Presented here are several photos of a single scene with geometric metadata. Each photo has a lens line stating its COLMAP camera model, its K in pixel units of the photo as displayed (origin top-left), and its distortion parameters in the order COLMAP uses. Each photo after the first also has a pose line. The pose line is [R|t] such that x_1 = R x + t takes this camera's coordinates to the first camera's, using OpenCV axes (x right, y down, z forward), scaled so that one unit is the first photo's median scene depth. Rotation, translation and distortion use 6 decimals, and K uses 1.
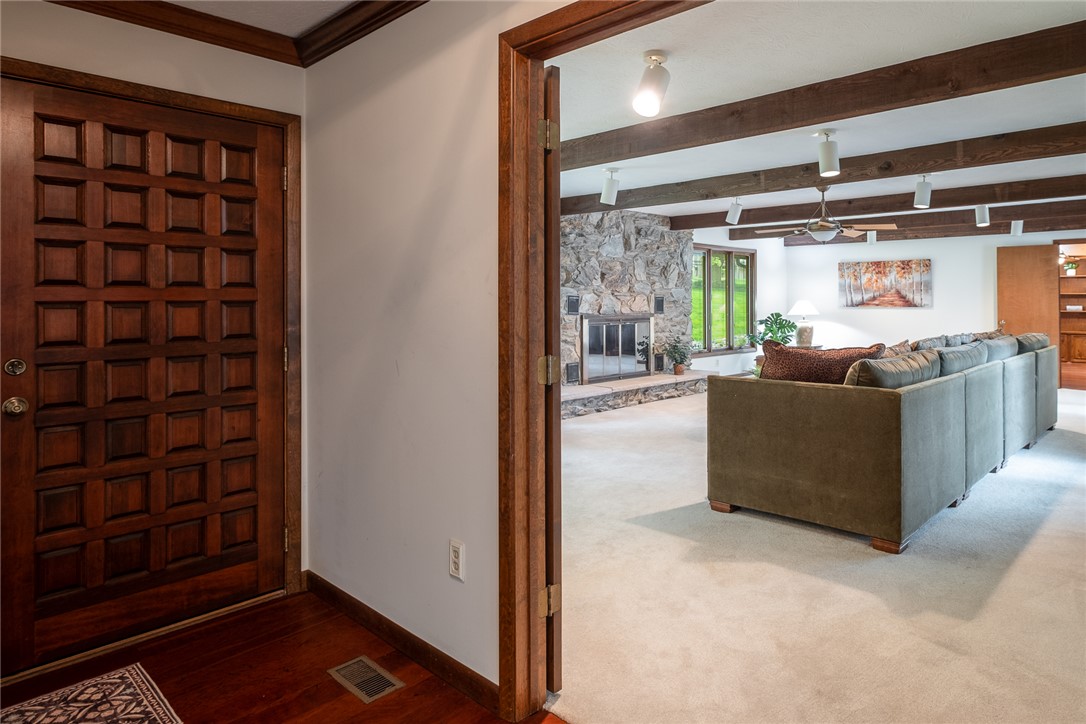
lens RADIAL K [[626.9, 0, 578.9], [0, 626.9, 299.9], [0, 0, 1]] dist [-0.001188, 0.004666]
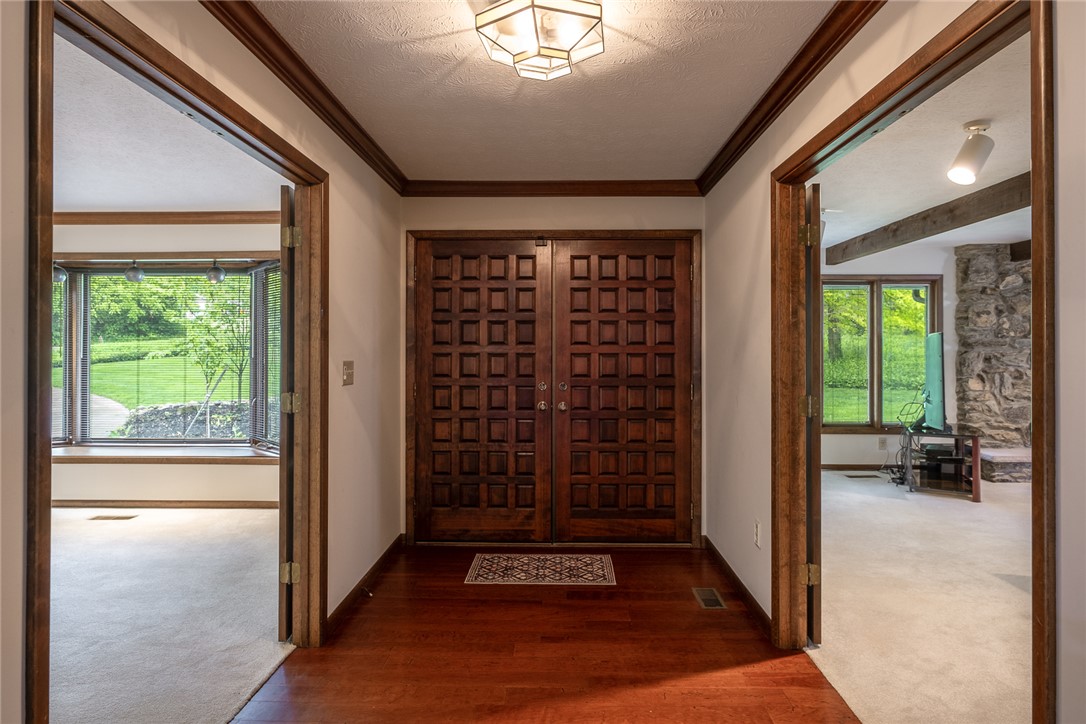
lens RADIAL K [[660.8, 0, 548.5], [0, 660.8, 351.8], [0, 0, 1]] dist [-0.002047, 0.003698]
pose [[0.631041, 0.006676, -0.775721, 0.589893], [-0.001873, 0.999973, 0.007082, -0.014141], [0.775747, -0.003016, 0.631036, -0.294967]]
